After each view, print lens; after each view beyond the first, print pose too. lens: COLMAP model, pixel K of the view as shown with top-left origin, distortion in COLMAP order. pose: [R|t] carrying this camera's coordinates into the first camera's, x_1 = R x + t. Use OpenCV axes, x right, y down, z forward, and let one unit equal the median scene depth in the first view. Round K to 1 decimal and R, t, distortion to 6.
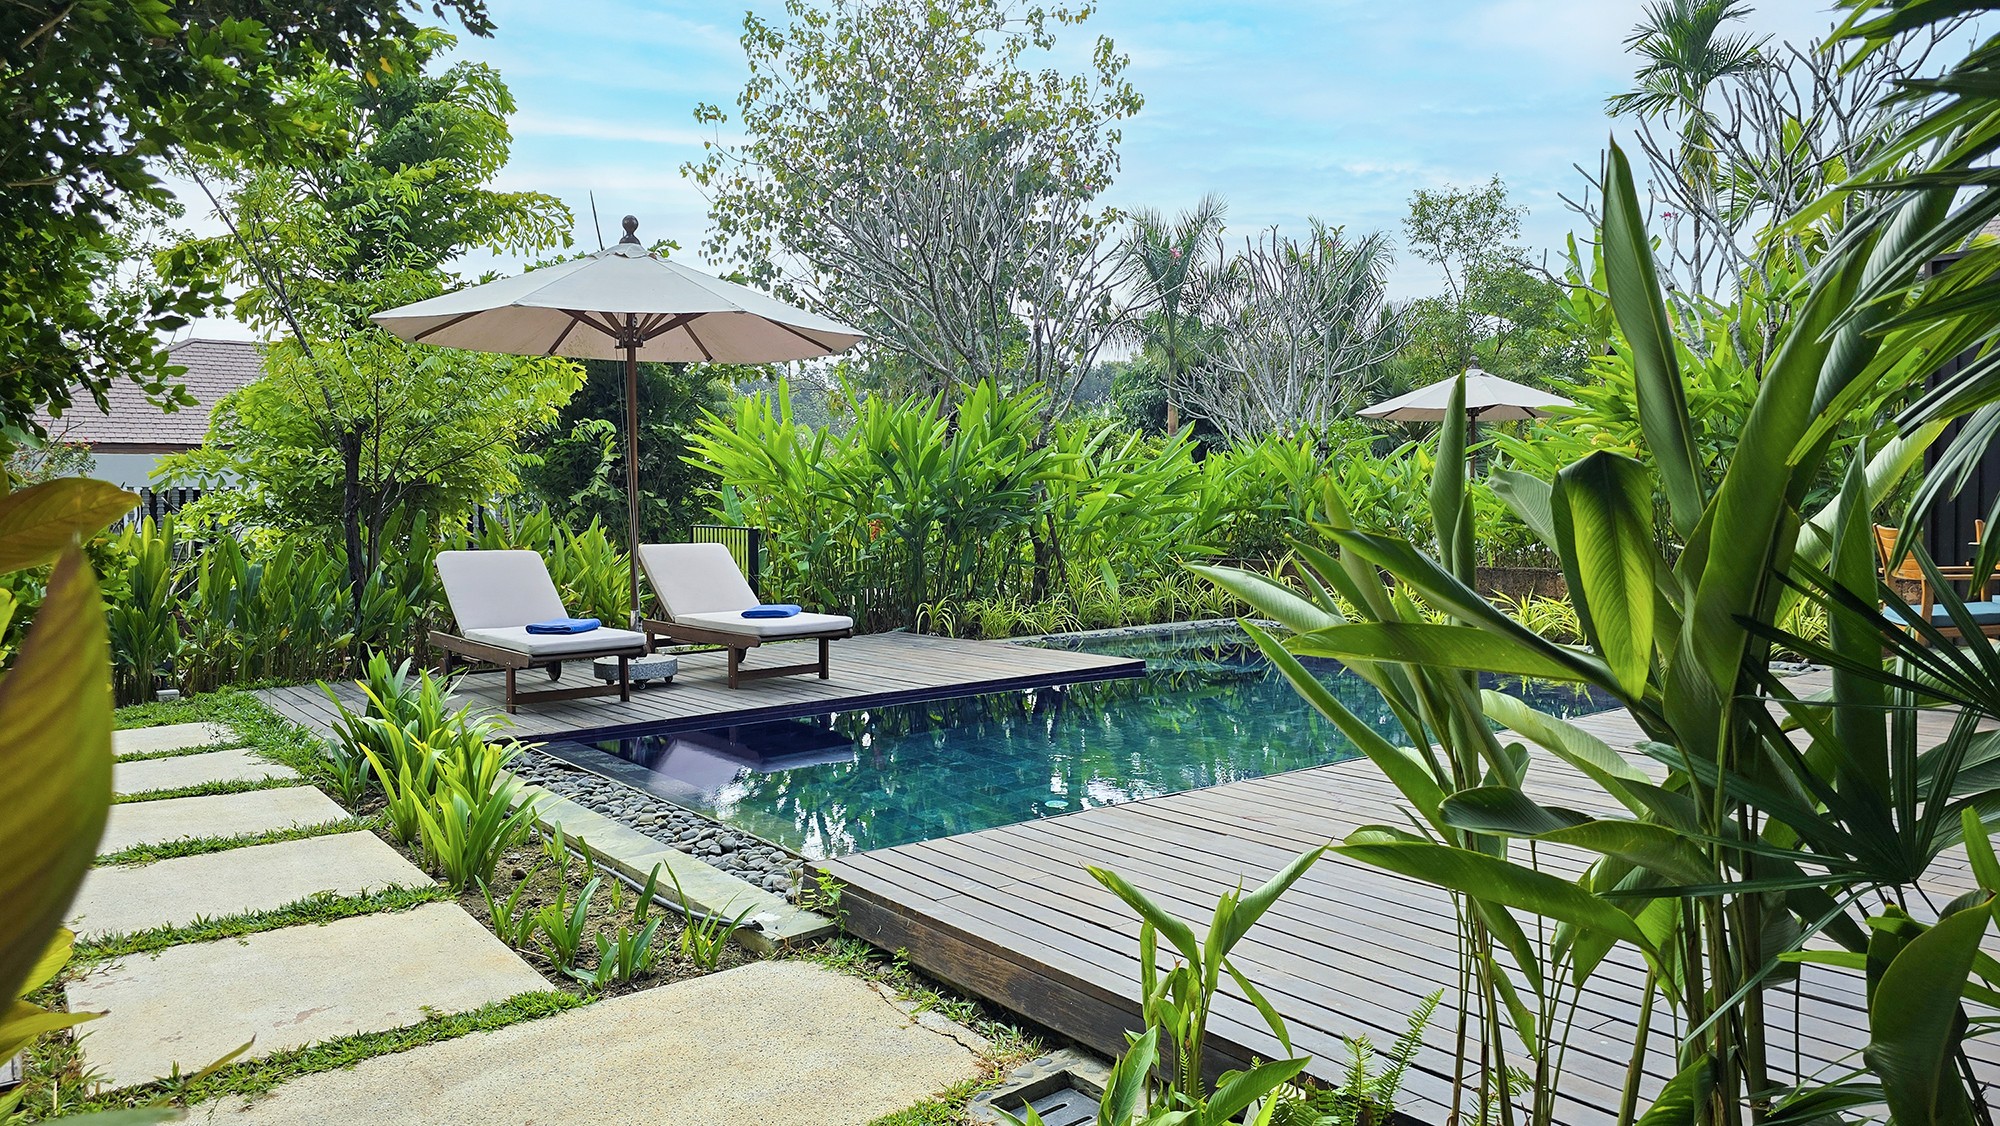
lens RADIAL K [[1376.8, 0, 1000.2], [0, 1376.8, 559.9], [0, 0, 1]] dist [-0.003482, -0.001338]
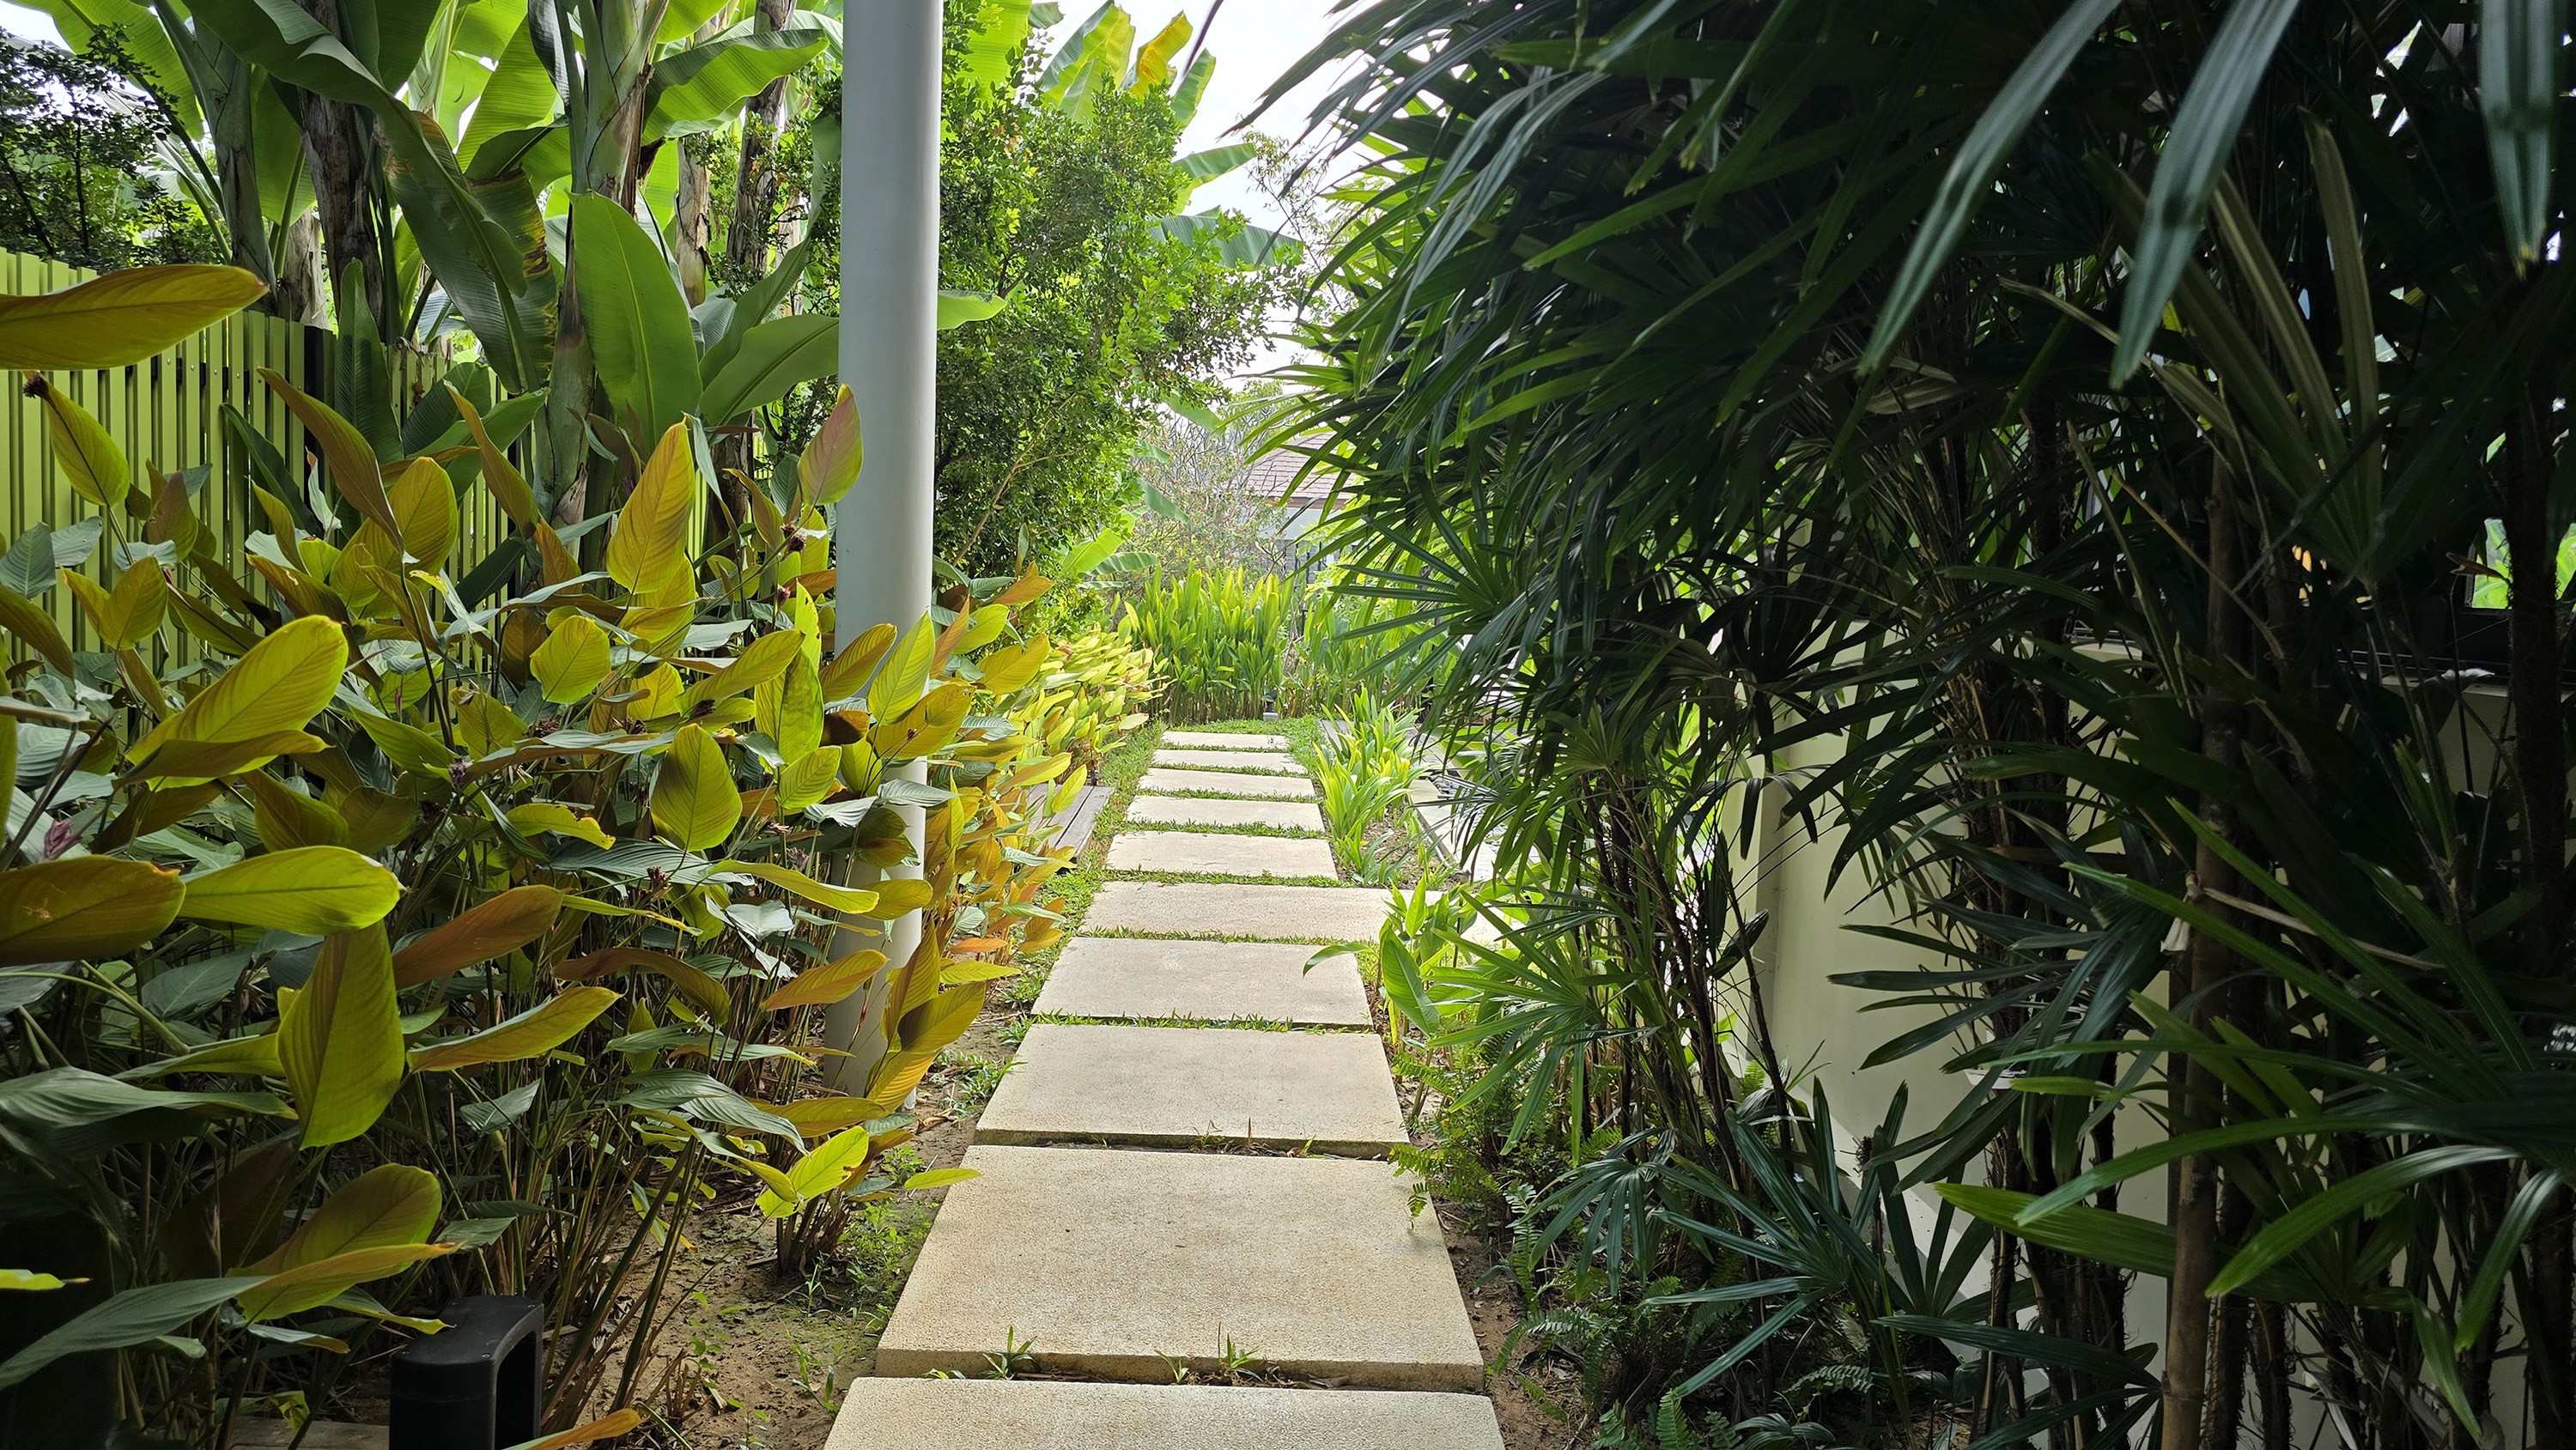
lens RADIAL K [[1773.1, 0, 1288.3], [0, 1773.1, 719.6], [0, 0, 1]] dist [-0.003482, -0.001338]
pose [[0.810024, 0.102490, -0.577371, 0.765888], [-0.080613, 0.994722, 0.063477, -0.010771], [0.580829, -0.004874, 0.814011, -0.706795]]
